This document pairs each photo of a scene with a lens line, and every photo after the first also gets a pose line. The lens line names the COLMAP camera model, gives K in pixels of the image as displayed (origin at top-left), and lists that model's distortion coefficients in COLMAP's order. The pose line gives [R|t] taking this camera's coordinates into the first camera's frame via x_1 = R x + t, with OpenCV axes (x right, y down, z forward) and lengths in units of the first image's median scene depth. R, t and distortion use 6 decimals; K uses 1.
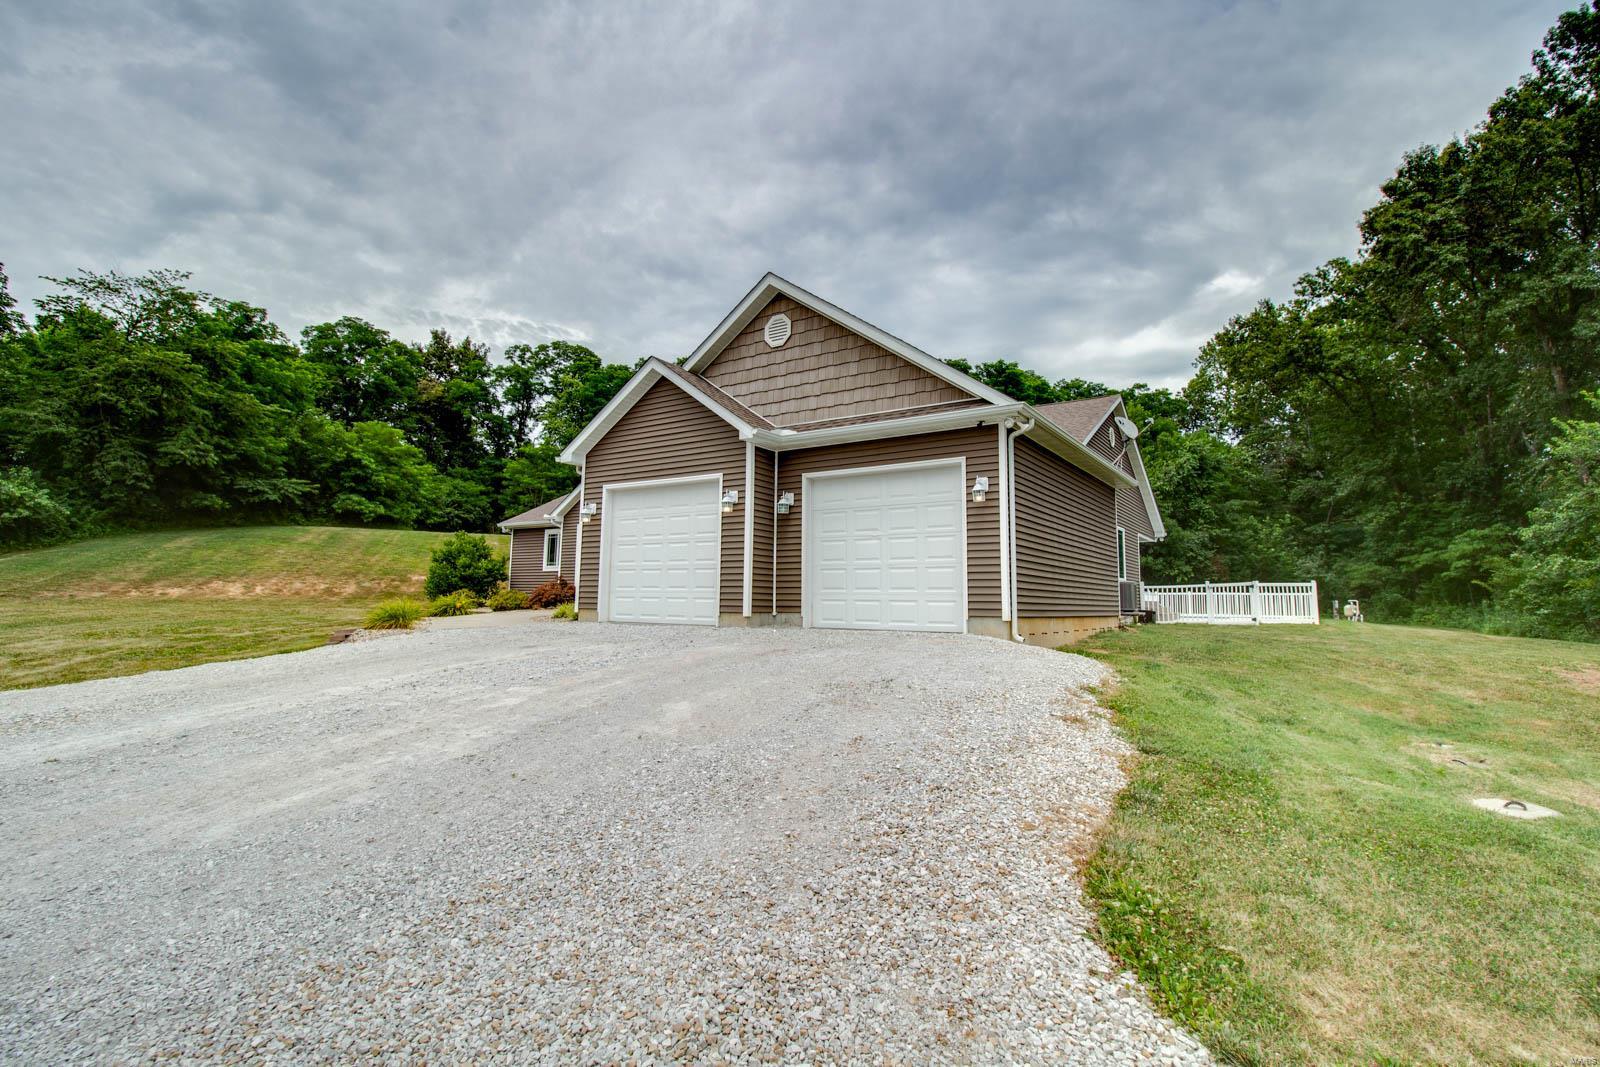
lens RADIAL K [[806.8, 0, 800.0], [0, 806.8, 533.5], [0, 0, 1]] dist [-0.010840, -0.000761]
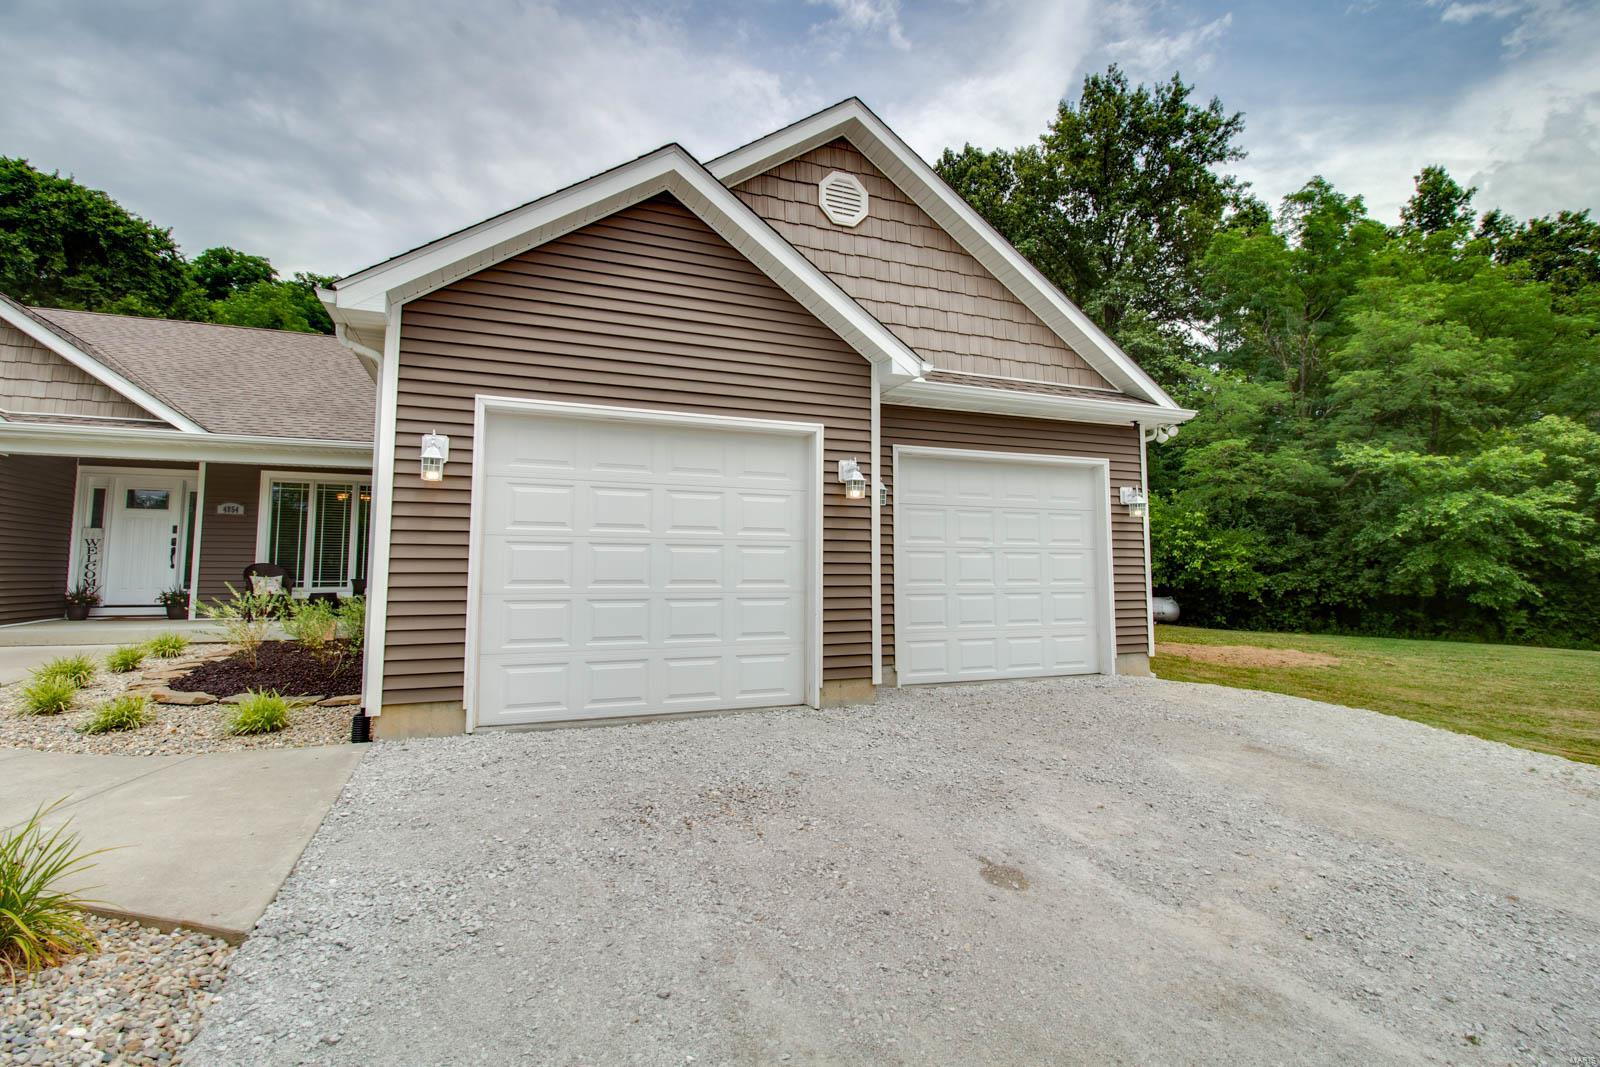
lens RADIAL K [[806.8, 0, 800.0], [0, 806.8, 533.5], [0, 0, 1]] dist [-0.010840, -0.000761]
pose [[0.524435, 0.032479, 0.850831, -0.545669], [-0.063948, 0.997952, 0.001321, -0.000753], [-0.849046, -0.055102, 0.525438, 0.694292]]
